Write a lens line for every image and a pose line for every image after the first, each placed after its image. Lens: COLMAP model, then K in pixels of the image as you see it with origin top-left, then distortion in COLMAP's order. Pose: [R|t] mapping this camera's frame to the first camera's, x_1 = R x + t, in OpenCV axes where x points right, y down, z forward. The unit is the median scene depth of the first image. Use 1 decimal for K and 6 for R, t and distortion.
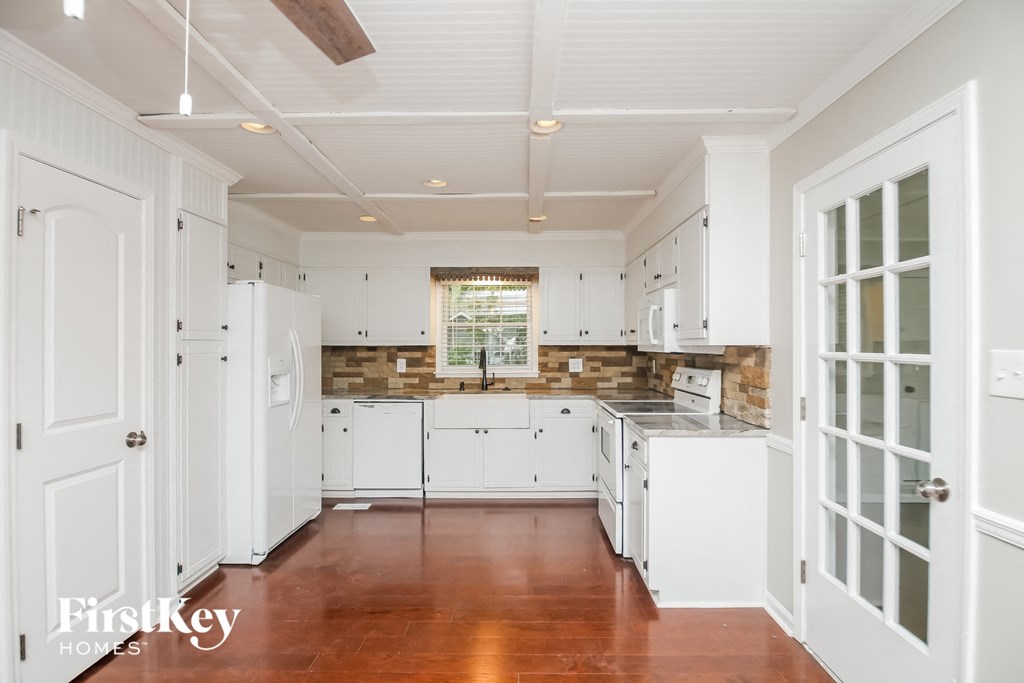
lens RADIAL K [[522.8, 0, 513.5], [0, 522.8, 341.1], [0, 0, 1]] dist [-0.024977, -0.001437]
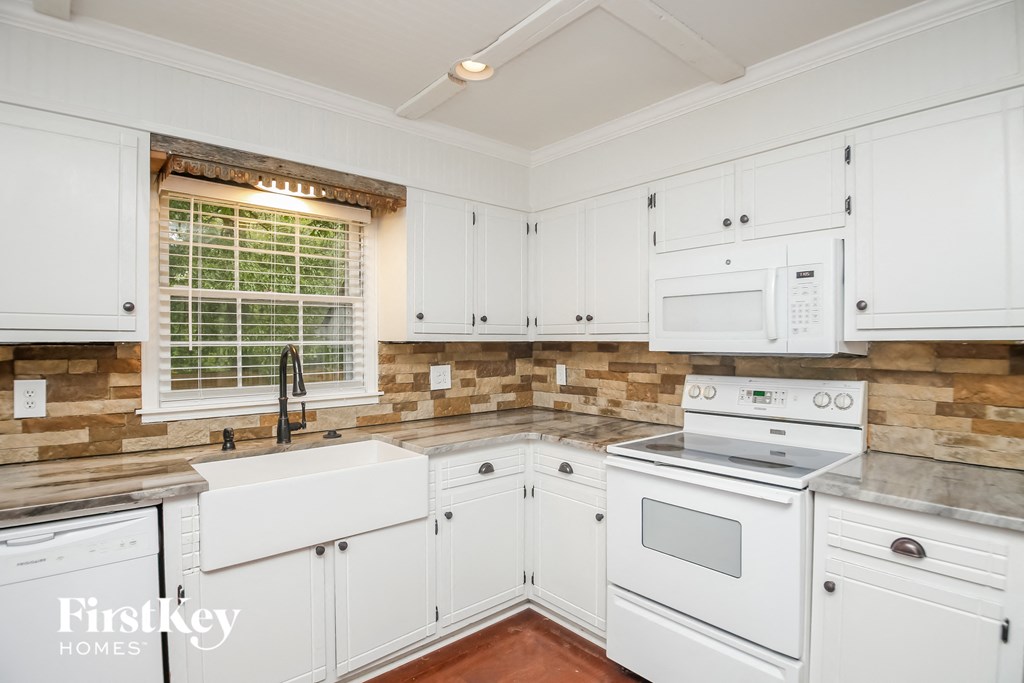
lens RADIAL K [[522.8, 0, 509.9], [0, 522.8, 350.6], [0, 0, 1]] dist [-0.024977, -0.001437]
pose [[0.754985, -0.010051, 0.655665, -0.195320], [-0.002294, 0.999836, 0.017969, 0.006942], [-0.655738, -0.015070, 0.754838, 0.522331]]
